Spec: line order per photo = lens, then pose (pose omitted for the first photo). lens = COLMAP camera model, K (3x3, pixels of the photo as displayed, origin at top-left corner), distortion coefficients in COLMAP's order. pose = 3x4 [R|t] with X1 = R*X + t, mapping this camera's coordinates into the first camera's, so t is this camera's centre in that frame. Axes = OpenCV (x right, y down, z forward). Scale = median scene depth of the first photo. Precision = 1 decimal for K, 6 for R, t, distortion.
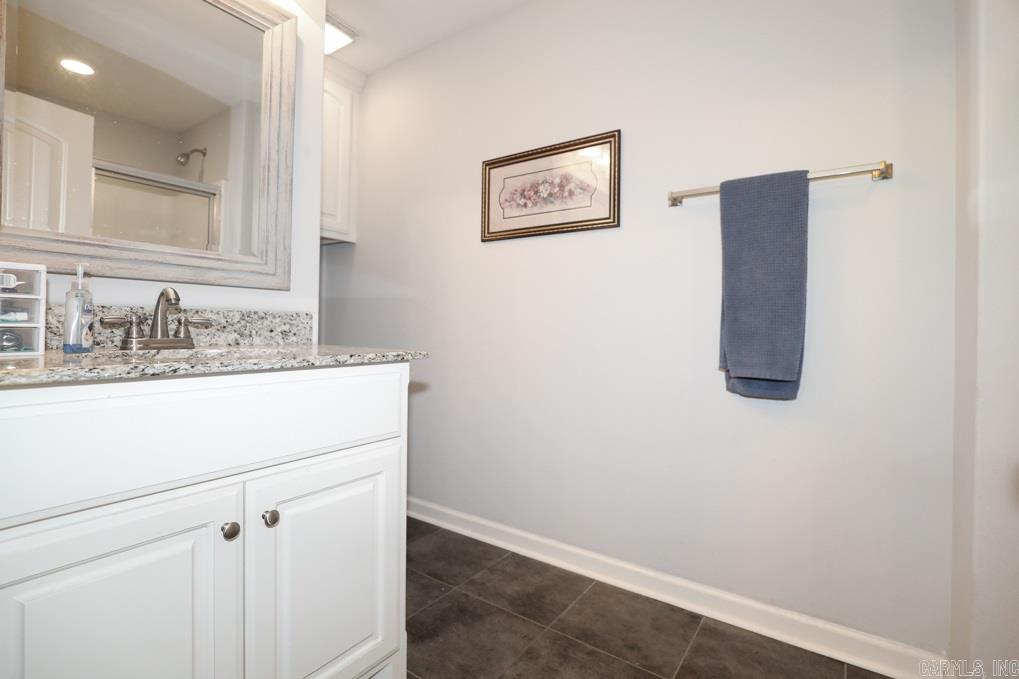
lens RADIAL K [[467.4, 0, 517.1], [0, 467.4, 341.1], [0, 0, 1]] dist [-0.027730, 0.000514]
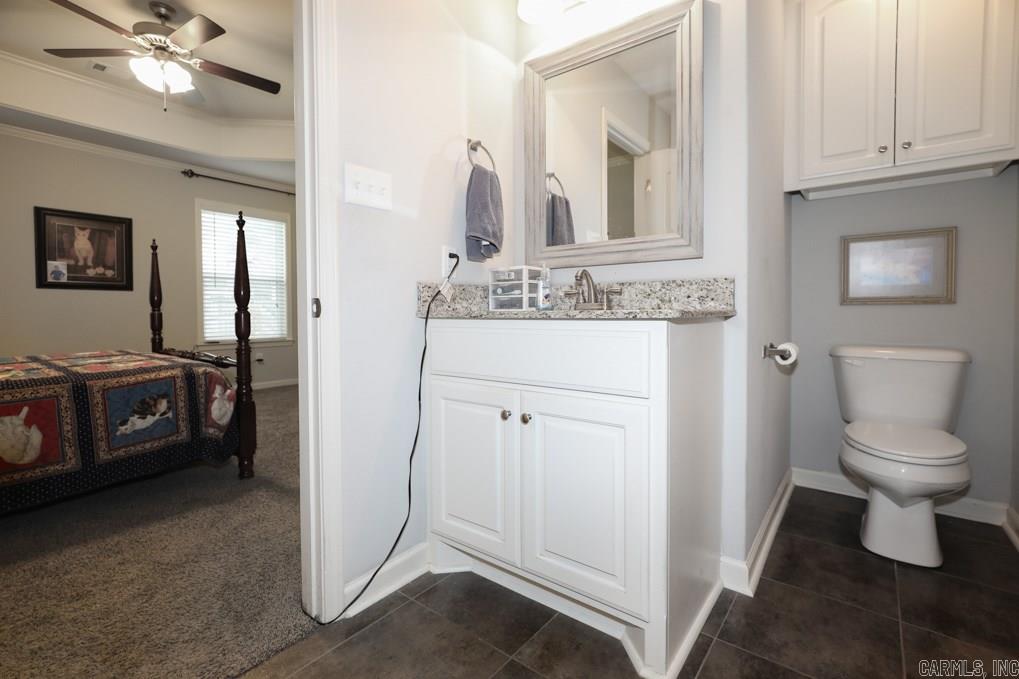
lens RADIAL K [[460.5, 0, 509.7], [0, 460.5, 319.4], [0, 0, 1]] dist [0.014250, 0.000276]
pose [[-0.067609, 0.004031, -0.997704, 0.629609], [-0.021985, 0.999743, 0.005529, 0.037489], [0.997470, 0.022308, -0.067503, 0.686881]]
